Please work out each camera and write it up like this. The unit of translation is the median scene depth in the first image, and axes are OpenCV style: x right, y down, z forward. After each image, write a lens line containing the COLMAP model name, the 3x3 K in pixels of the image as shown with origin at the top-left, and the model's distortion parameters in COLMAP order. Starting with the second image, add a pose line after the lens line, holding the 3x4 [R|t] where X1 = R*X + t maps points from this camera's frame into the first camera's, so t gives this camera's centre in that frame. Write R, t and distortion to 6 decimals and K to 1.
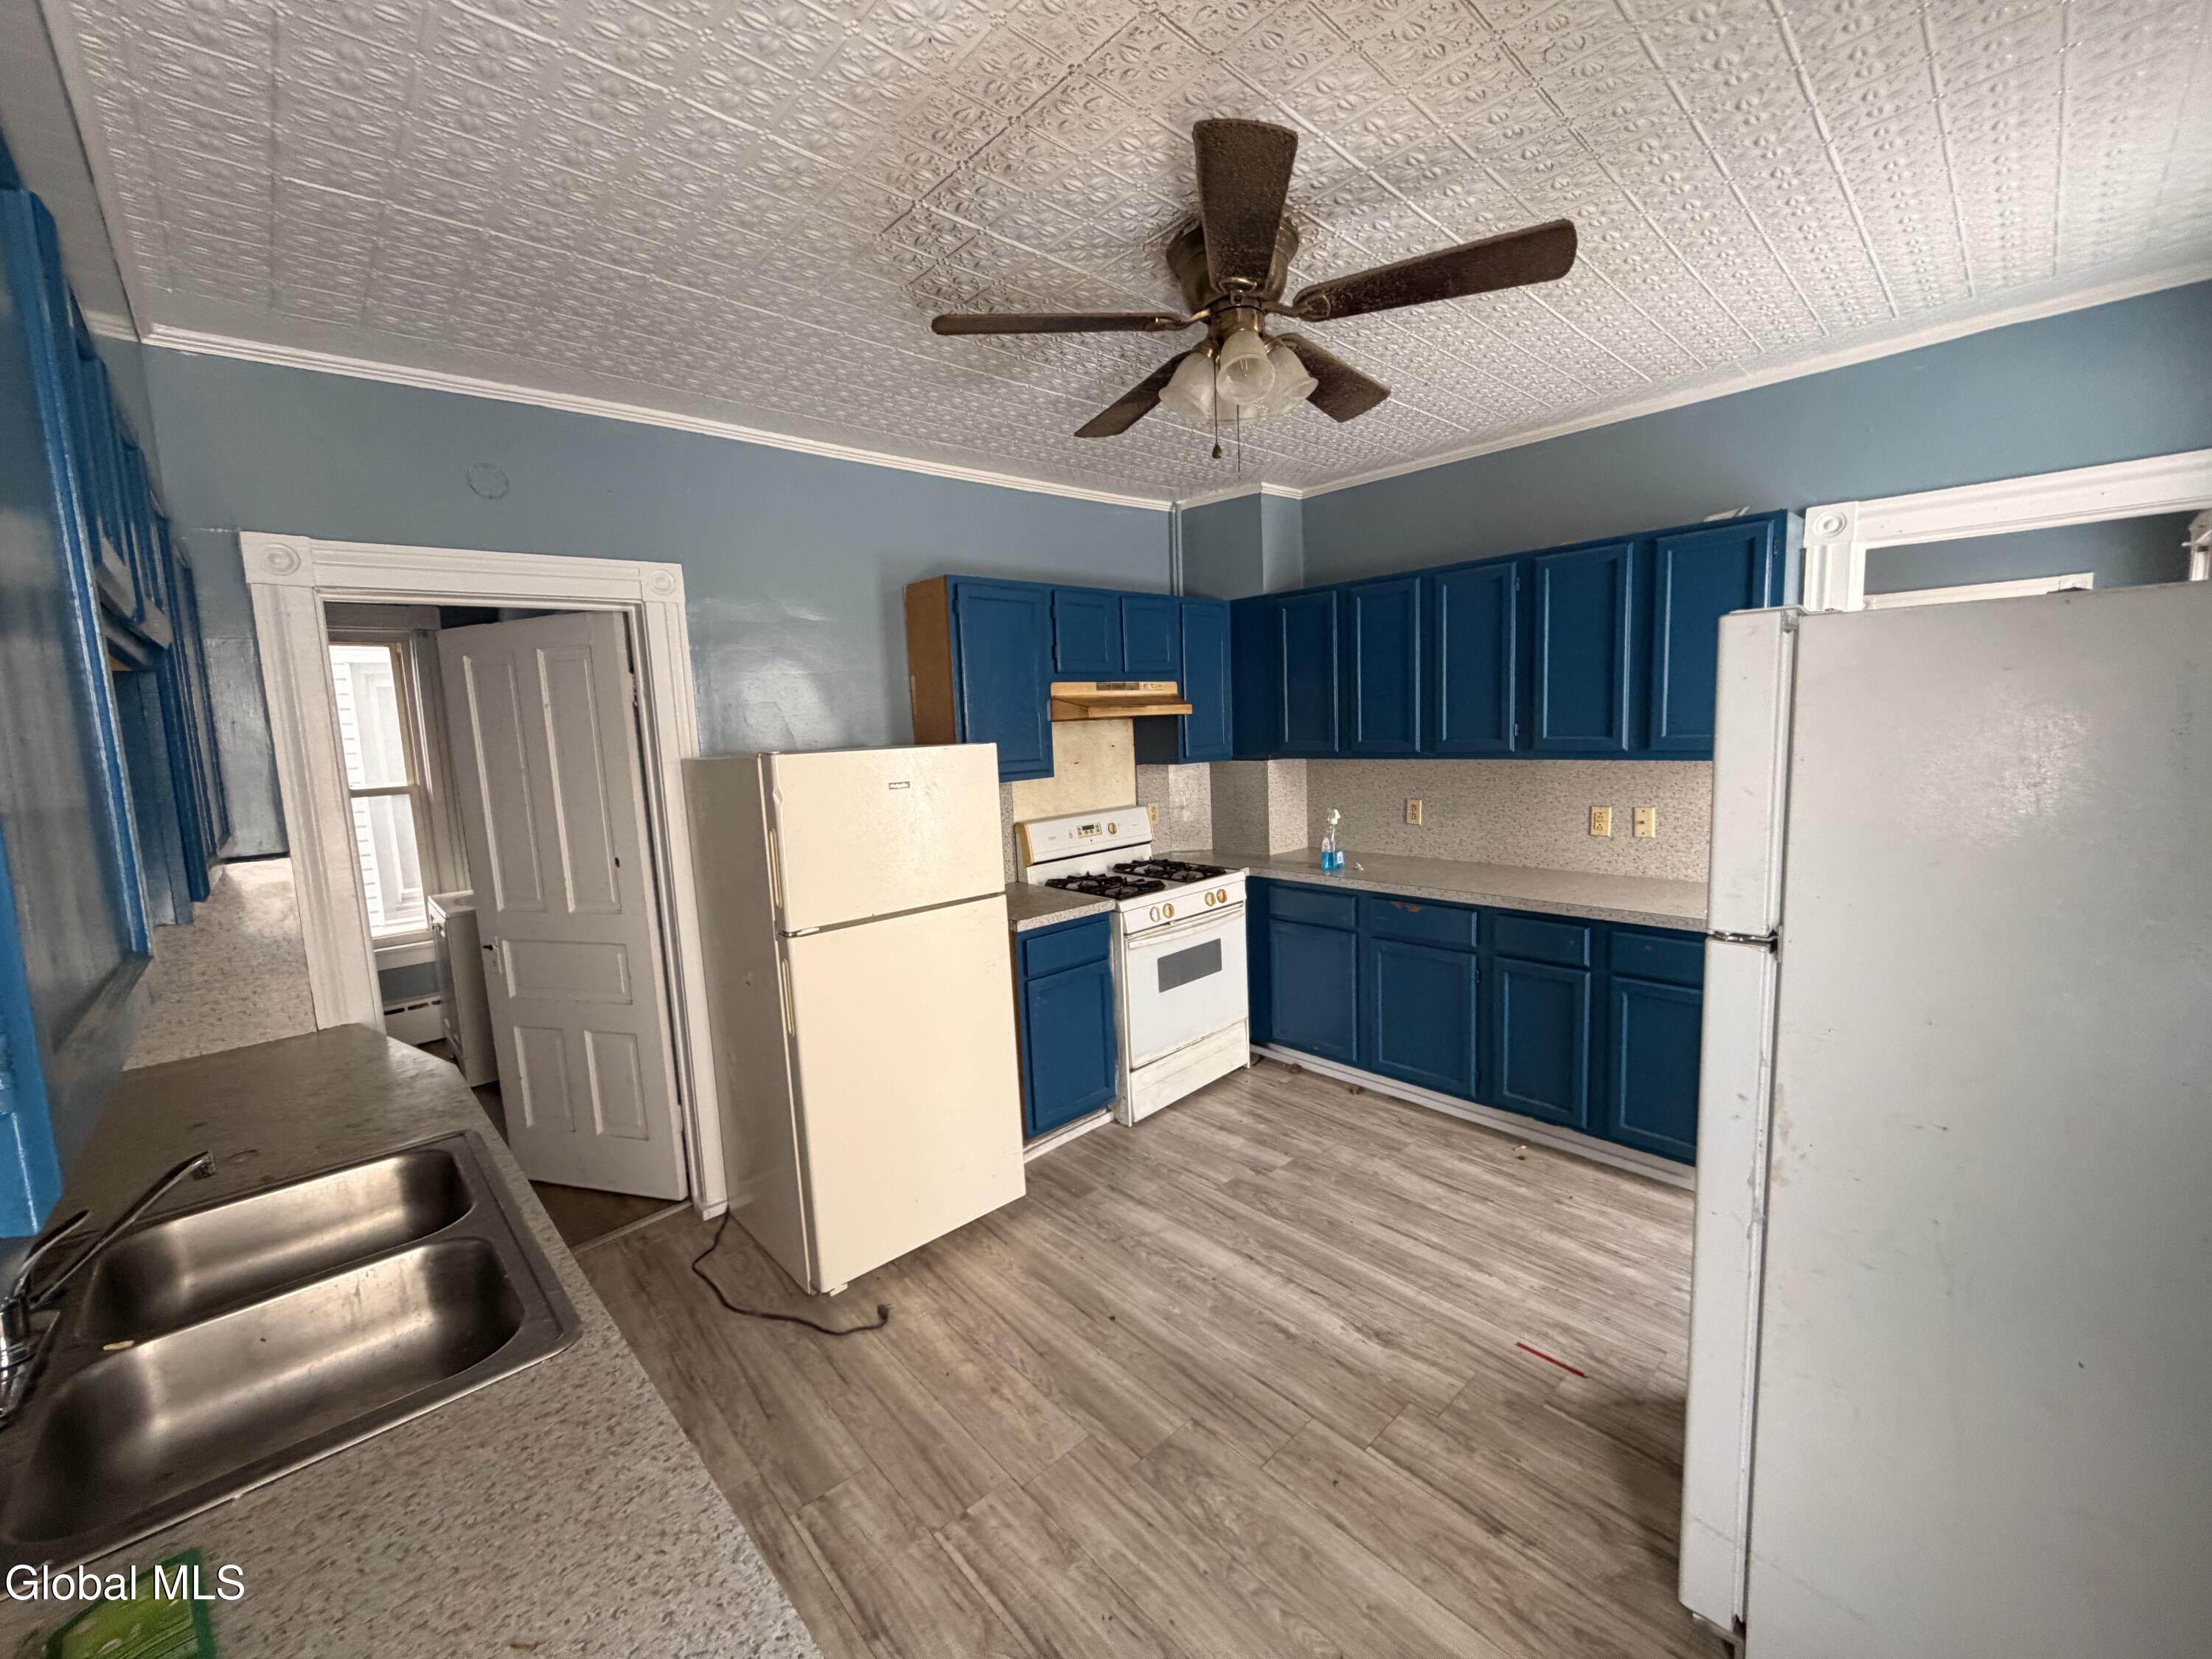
lens RADIAL K [[879.7, 0, 1101.7], [0, 879.7, 824.9], [0, 0, 1]] dist [-0.002217, 0.000761]
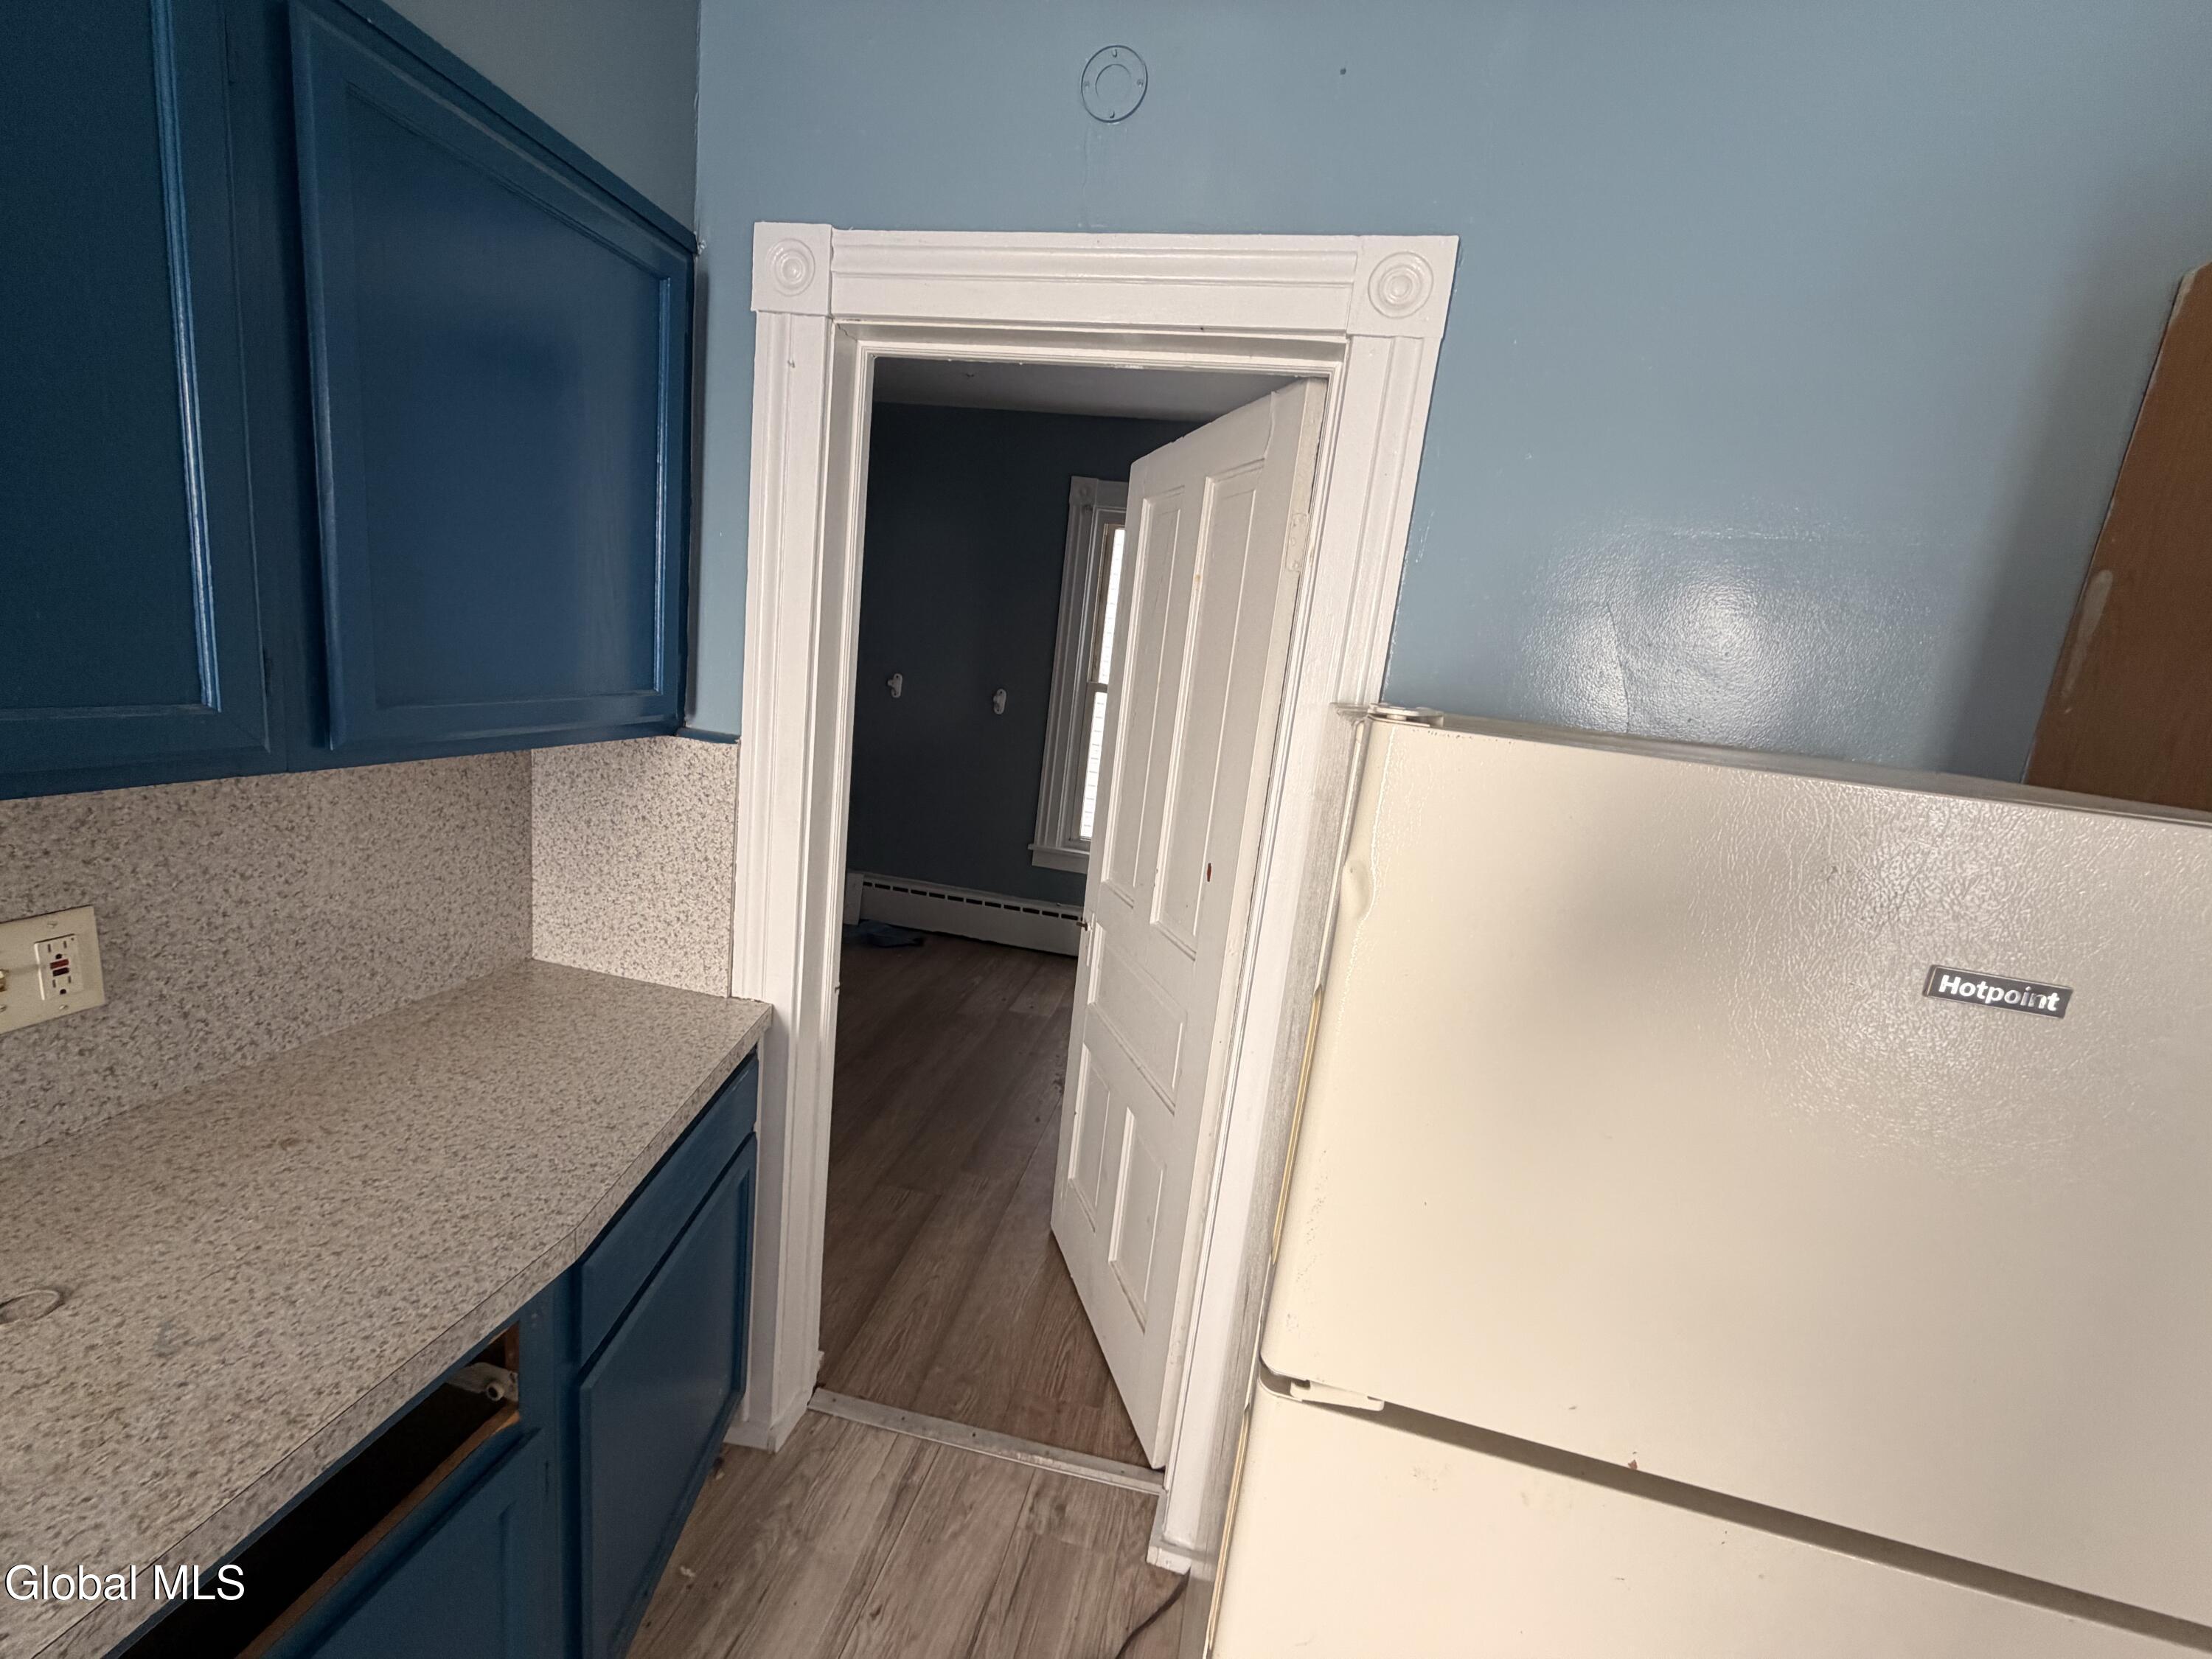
lens RADIAL K [[879.7, 0, 1101.7], [0, 879.7, 824.9], [0, 0, 1]] dist [-0.002217, 0.000761]
pose [[0.570617, 0.265292, -0.777185, -0.222611], [-0.234998, 0.959557, 0.155006, -0.071472], [0.786875, 0.094188, 0.609882, 0.793571]]
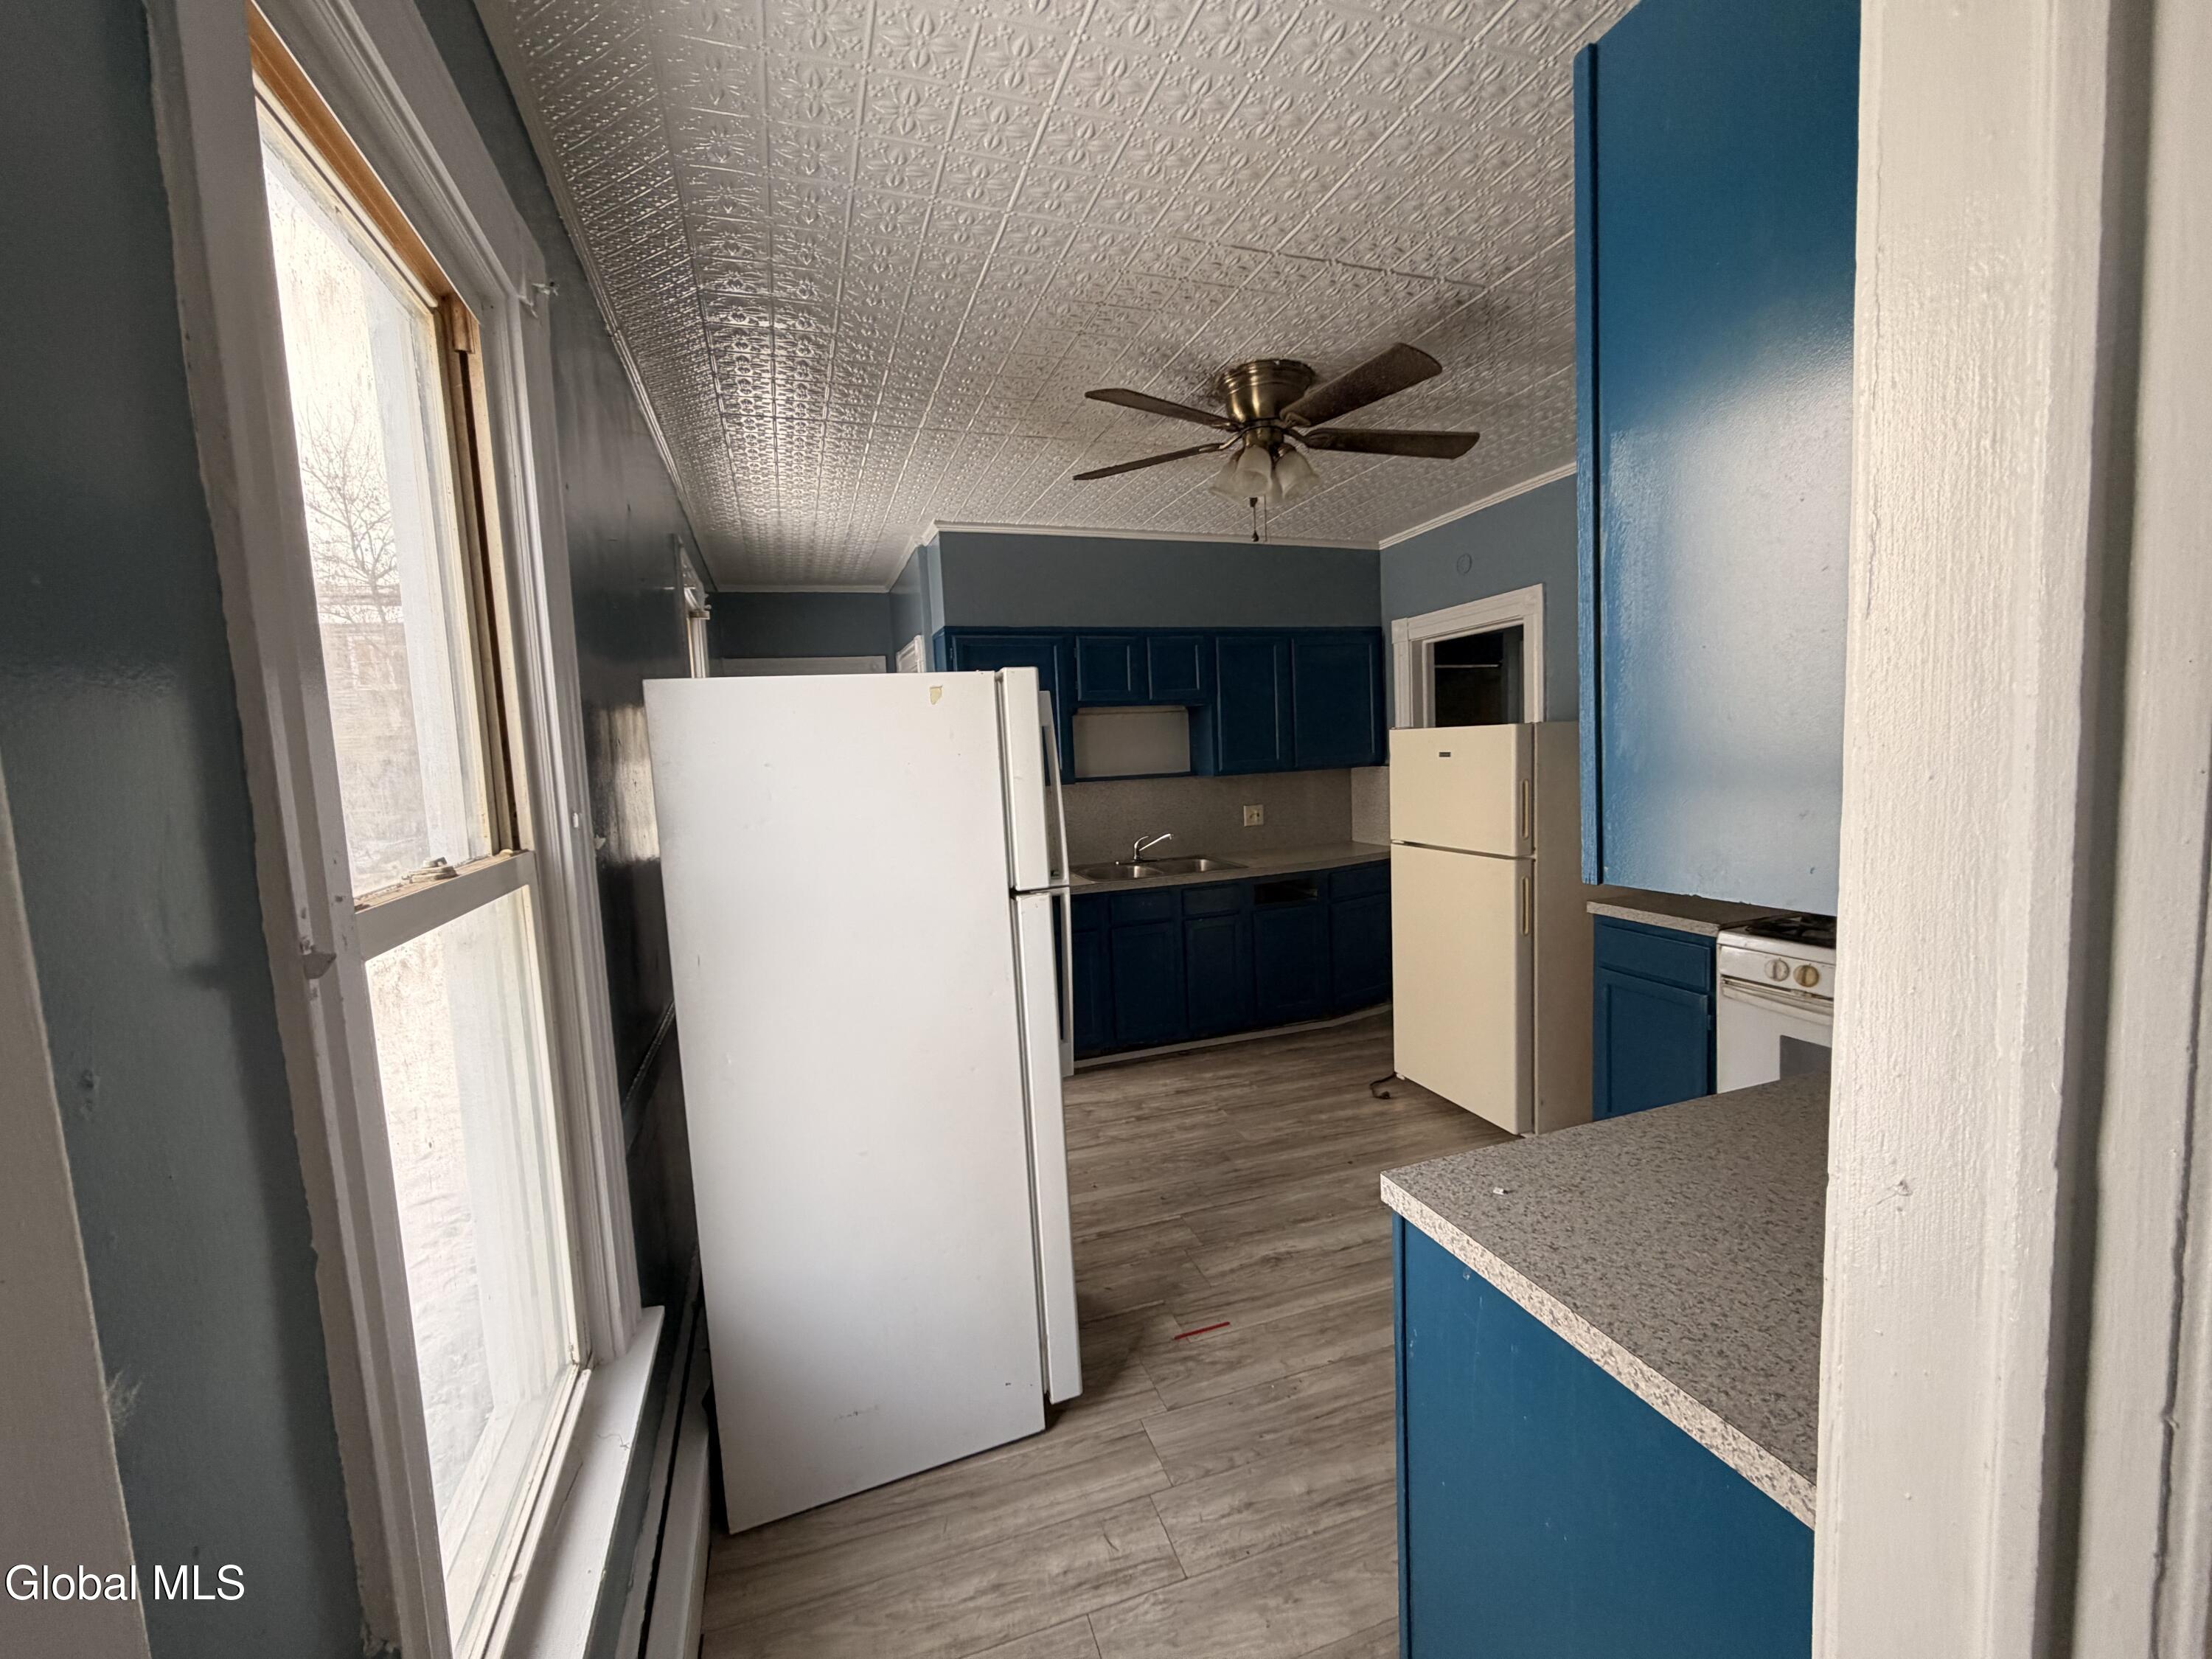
lens RADIAL K [[879.7, 0, 1101.7], [0, 879.7, 824.9], [0, 0, 1]] dist [-0.002217, 0.000761]
pose [[-0.401714, 0.145694, -0.904101, 1.361615], [-0.042841, 0.983193, 0.177474, -0.173754], [0.914763, 0.110026, -0.388721, 1.169458]]
